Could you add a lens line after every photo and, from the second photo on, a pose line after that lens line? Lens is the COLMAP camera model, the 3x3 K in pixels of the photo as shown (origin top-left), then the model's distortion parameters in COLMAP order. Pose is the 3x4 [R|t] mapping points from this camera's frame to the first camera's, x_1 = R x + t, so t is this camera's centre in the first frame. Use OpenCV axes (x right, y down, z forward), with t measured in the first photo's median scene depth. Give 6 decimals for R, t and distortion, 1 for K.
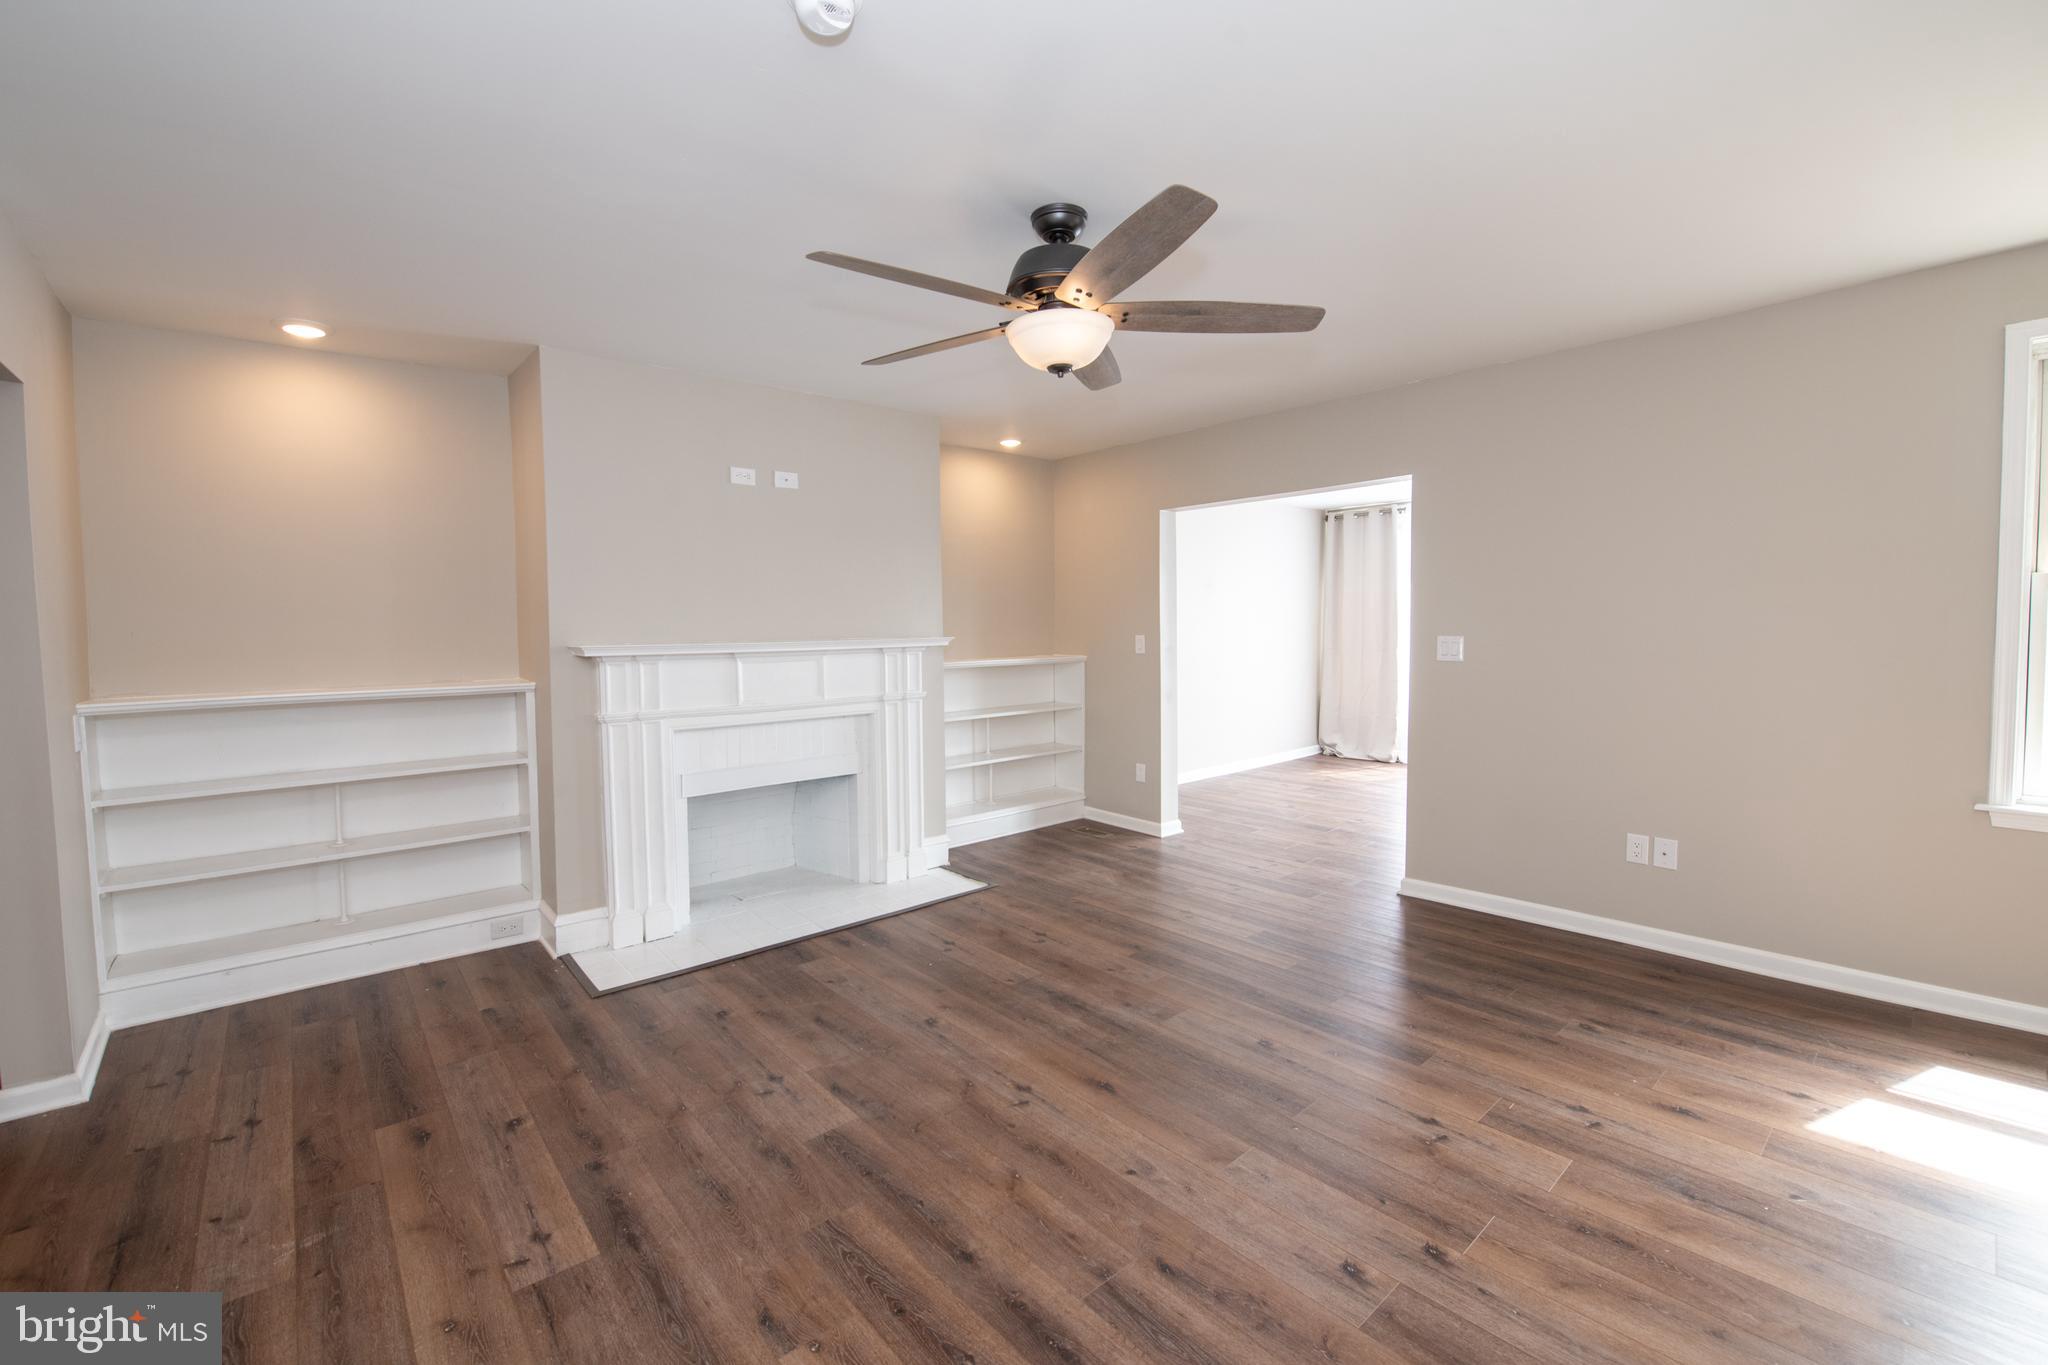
lens RADIAL K [[854.7, 0, 1008.2], [0, 854.7, 676.5], [0, 0, 1]] dist [-0.021569, -0.000476]
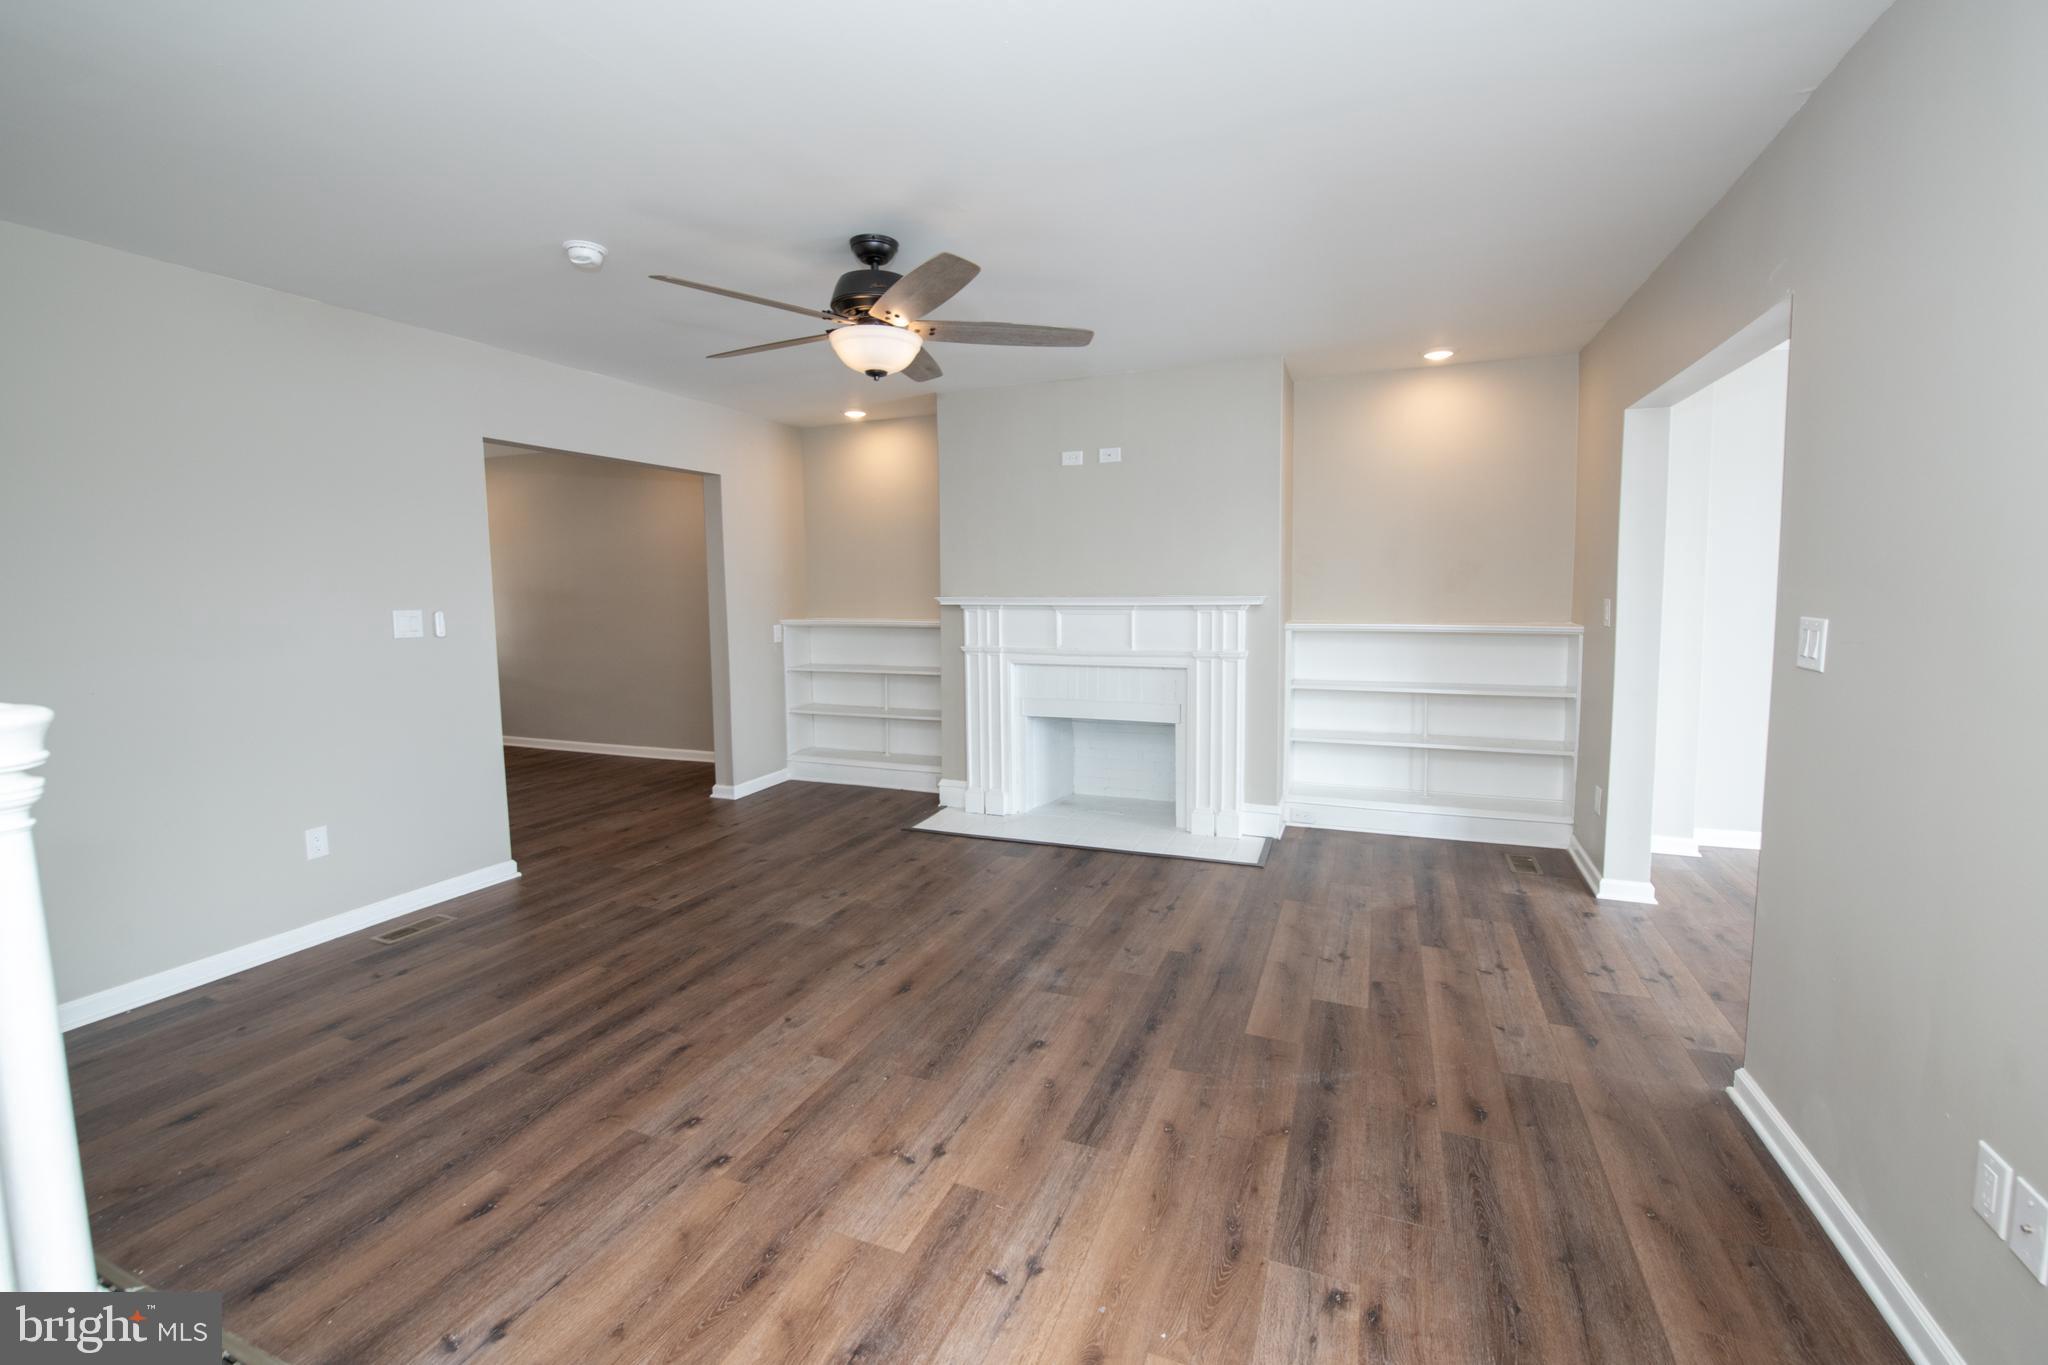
lens RADIAL K [[868.0, 0, 1030.4], [0, 868.0, 657.8], [0, 0, 1]] dist [-0.013523, -0.003382]
pose [[0.461704, 0.085363, -0.882917, 1.277199], [-0.049753, 0.996284, 0.070306, -0.062739], [0.885638, 0.011468, 0.464235, 0.639354]]
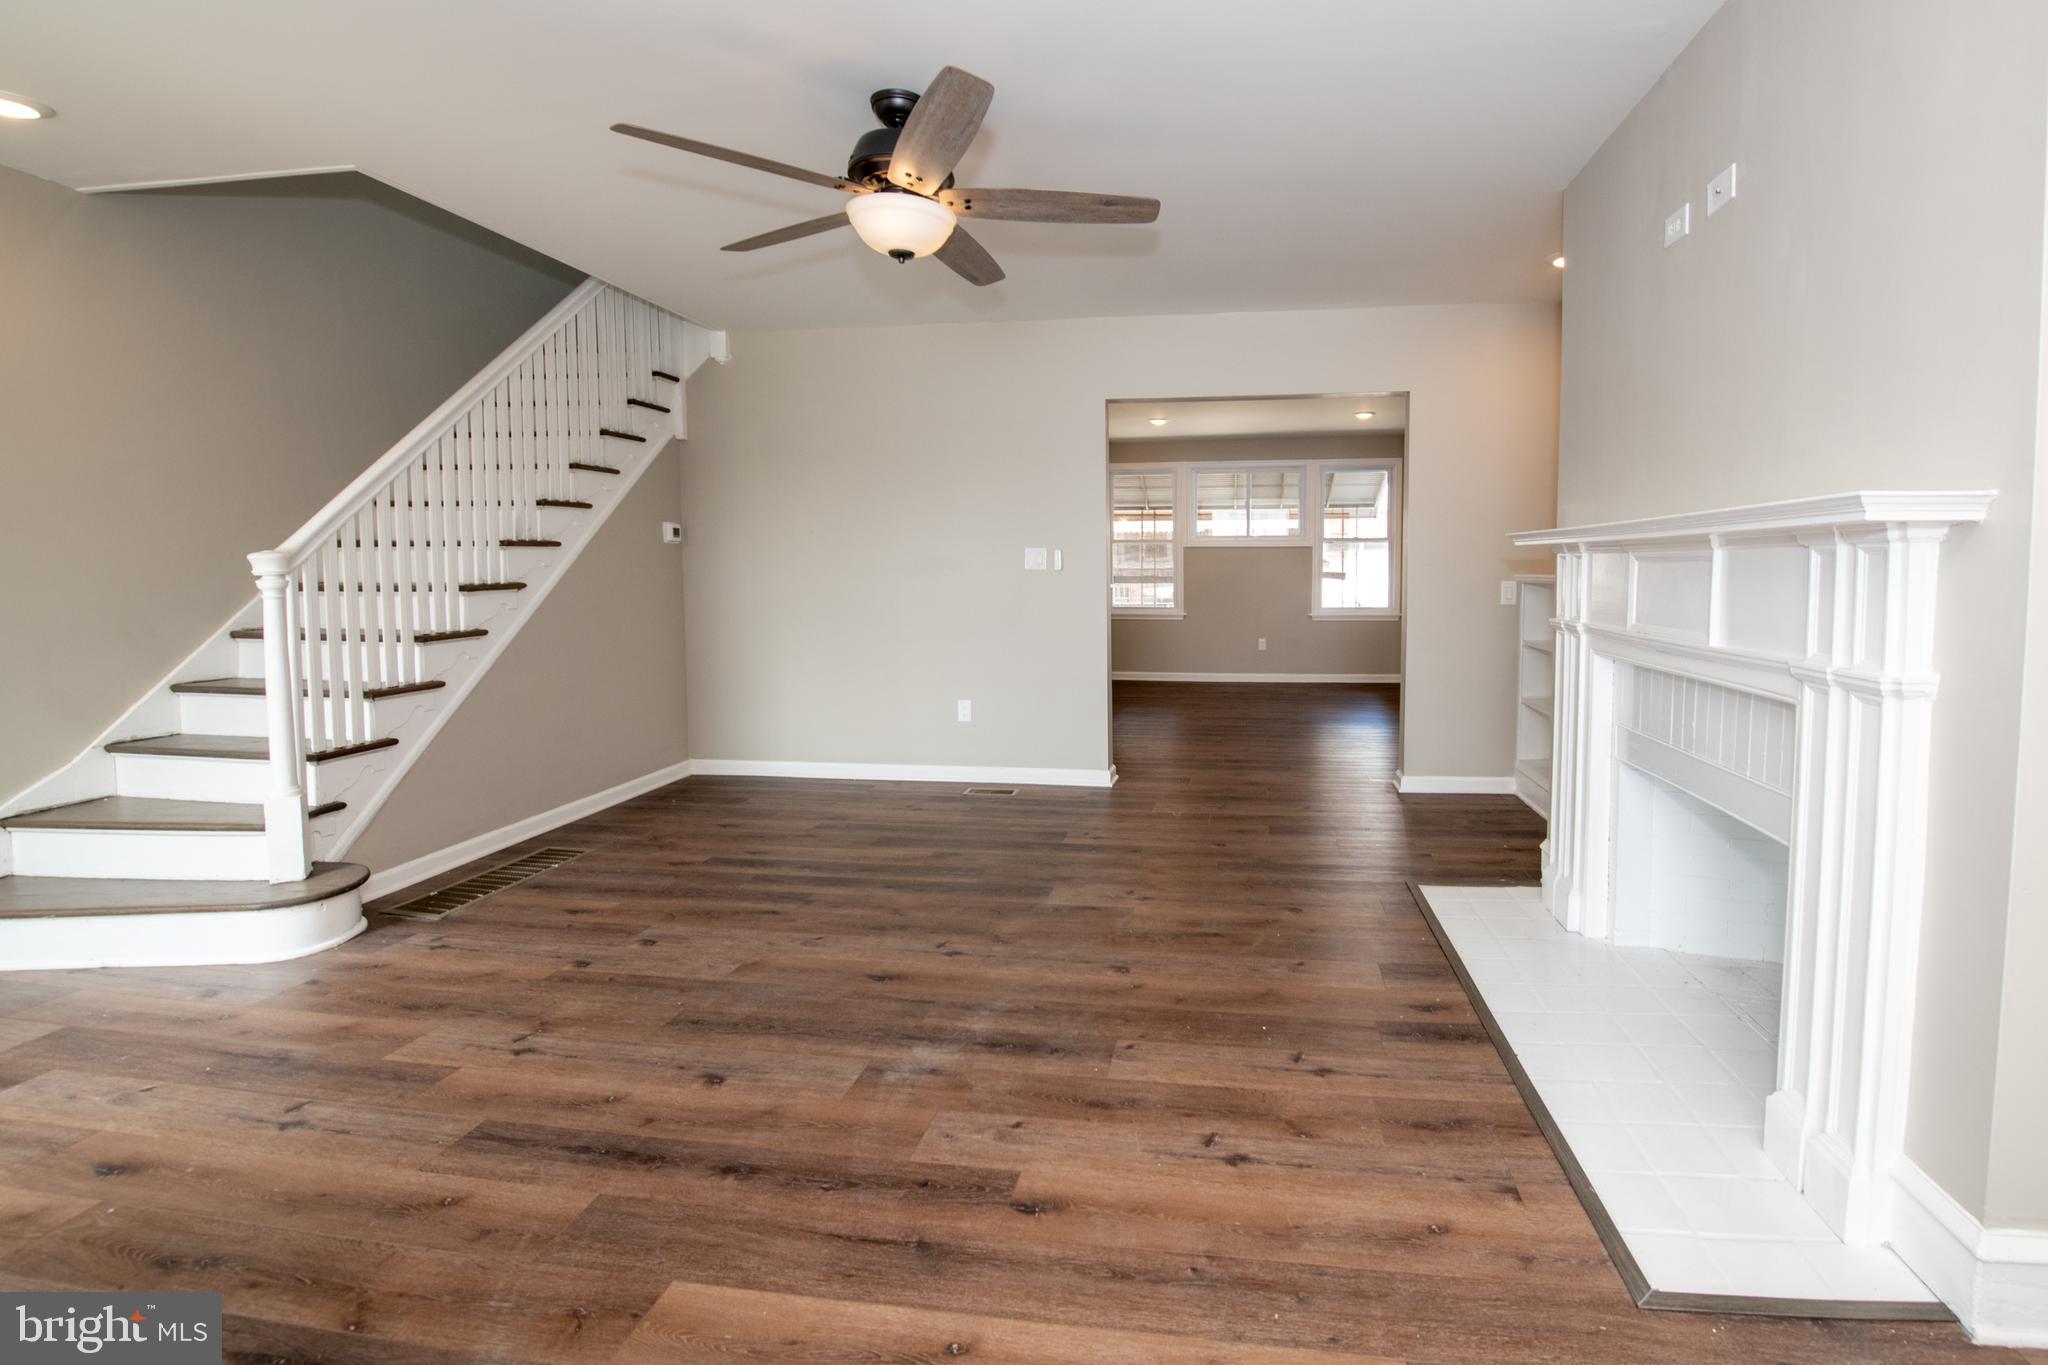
lens RADIAL K [[897.1, 0, 1119.1], [0, 897.1, 630.0], [0, 0, 1]] dist [-0.020102, -0.001264]
pose [[-0.745303, 0.063578, -0.663688, 0.609017], [-0.026661, 0.991805, 0.124949, -0.058189], [0.666193, 0.110820, -0.737500, 2.030078]]
